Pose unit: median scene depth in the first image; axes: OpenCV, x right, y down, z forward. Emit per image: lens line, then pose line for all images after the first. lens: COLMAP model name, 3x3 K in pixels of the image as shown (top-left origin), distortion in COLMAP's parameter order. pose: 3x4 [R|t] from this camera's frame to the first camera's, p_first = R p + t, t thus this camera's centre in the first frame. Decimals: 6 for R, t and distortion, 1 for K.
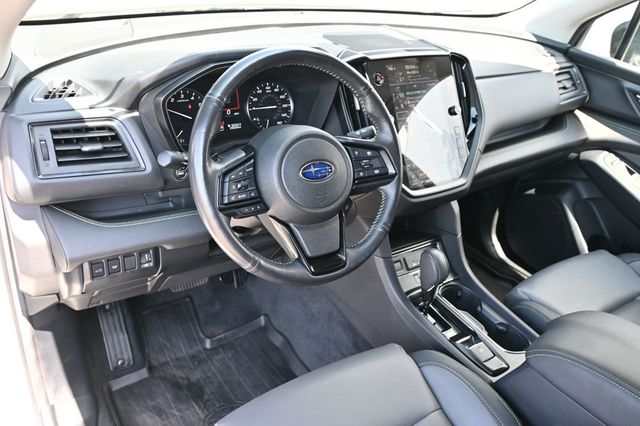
lens RADIAL K [[536.7, 0, 321.8], [0, 536.7, 212.0], [0, 0, 1]] dist [-0.000677, 0.003666]
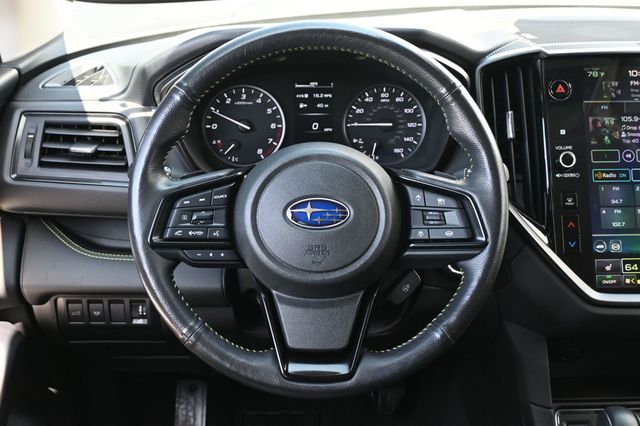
lens RADIAL K [[818.7, 0, 322.7], [0, 818.7, 217.6], [0, 0, 1]] dist [-0.004426, 0.000000]
pose [[0.843015, 0.123368, -0.523552, 0.440840], [-0.185257, 0.980384, -0.067282, -0.007513], [0.504981, 0.153712, 0.849333, 0.174066]]
